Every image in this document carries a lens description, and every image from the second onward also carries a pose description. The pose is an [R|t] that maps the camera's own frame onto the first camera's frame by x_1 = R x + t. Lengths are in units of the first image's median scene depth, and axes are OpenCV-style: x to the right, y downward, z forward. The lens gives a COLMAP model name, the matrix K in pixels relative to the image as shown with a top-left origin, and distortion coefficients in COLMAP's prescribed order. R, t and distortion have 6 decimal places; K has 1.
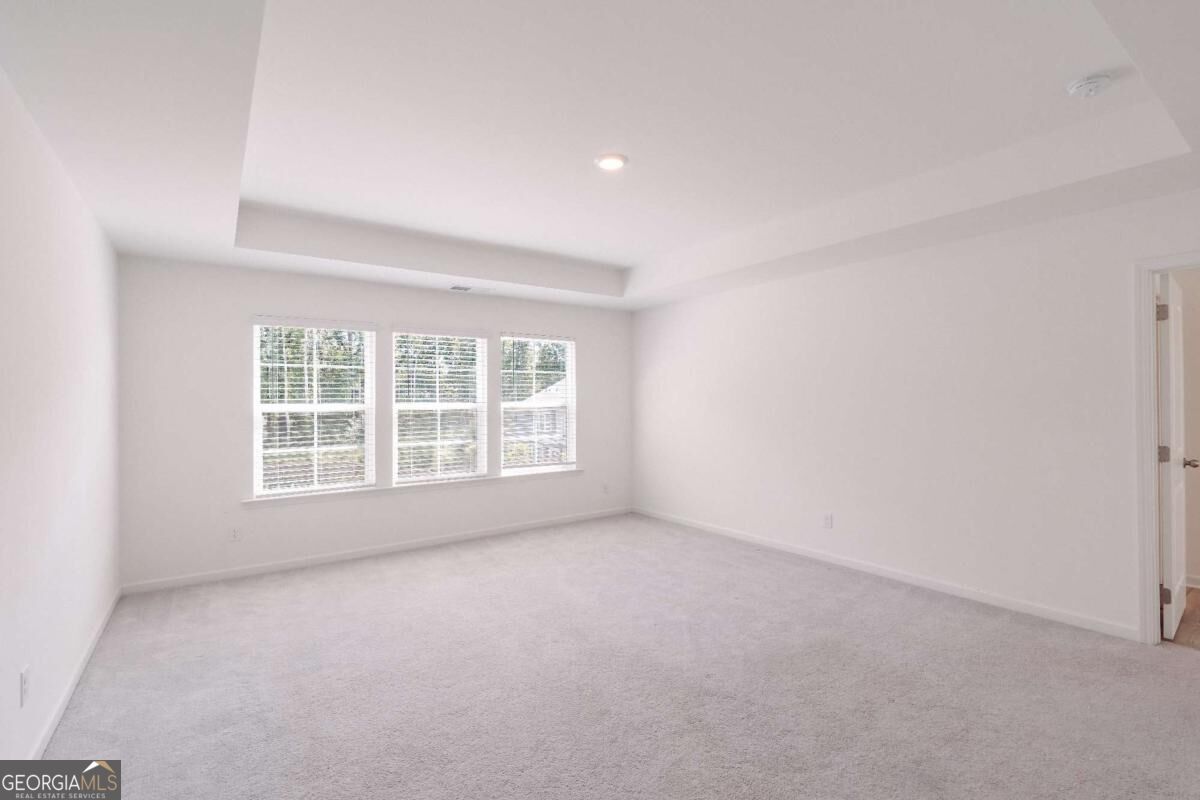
lens RADIAL K [[529.9, 0, 596.0], [0, 529.9, 397.6], [0, 0, 1]] dist [-0.003265, -0.003398]
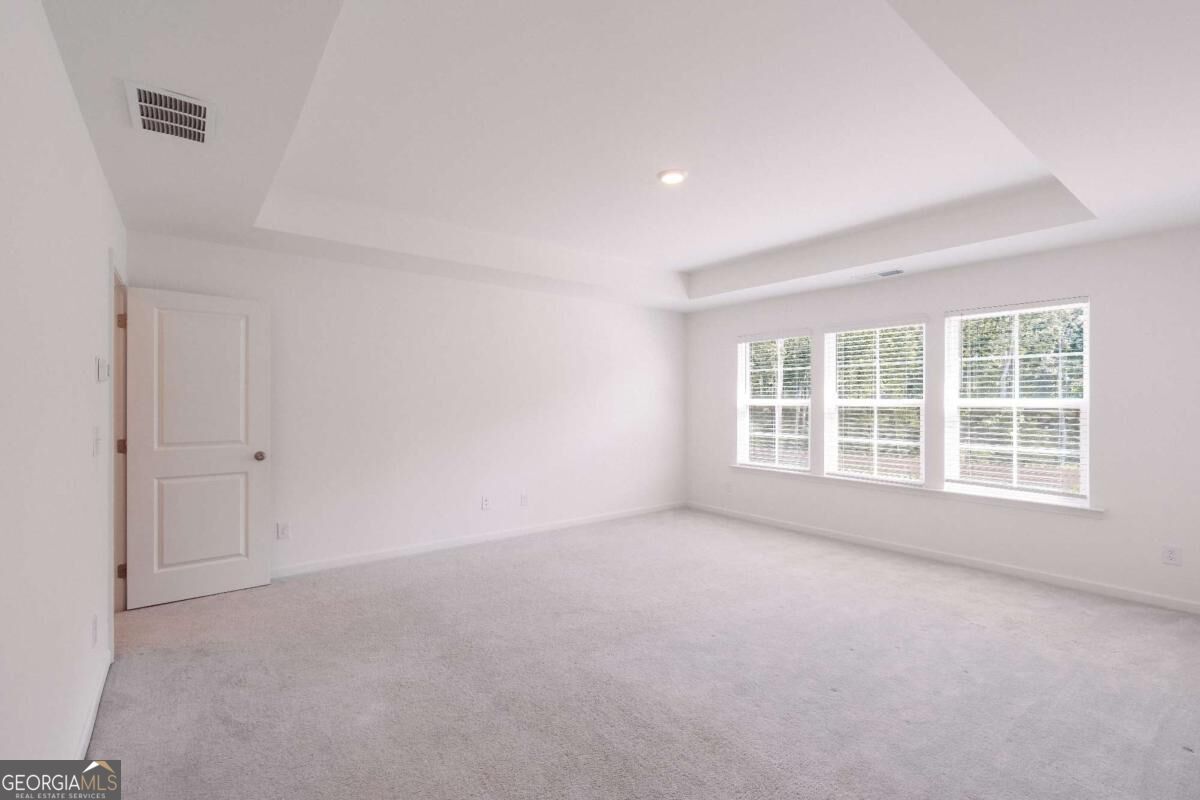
lens RADIAL K [[529.9, 0, 596.6], [0, 529.9, 400.4], [0, 0, 1]] dist [-0.003265, -0.003398]
pose [[0.049232, 0.011159, -0.998725, 0.556108], [0.008671, 0.999895, 0.011600, -0.002871], [0.998750, -0.009231, 0.049130, 0.400151]]
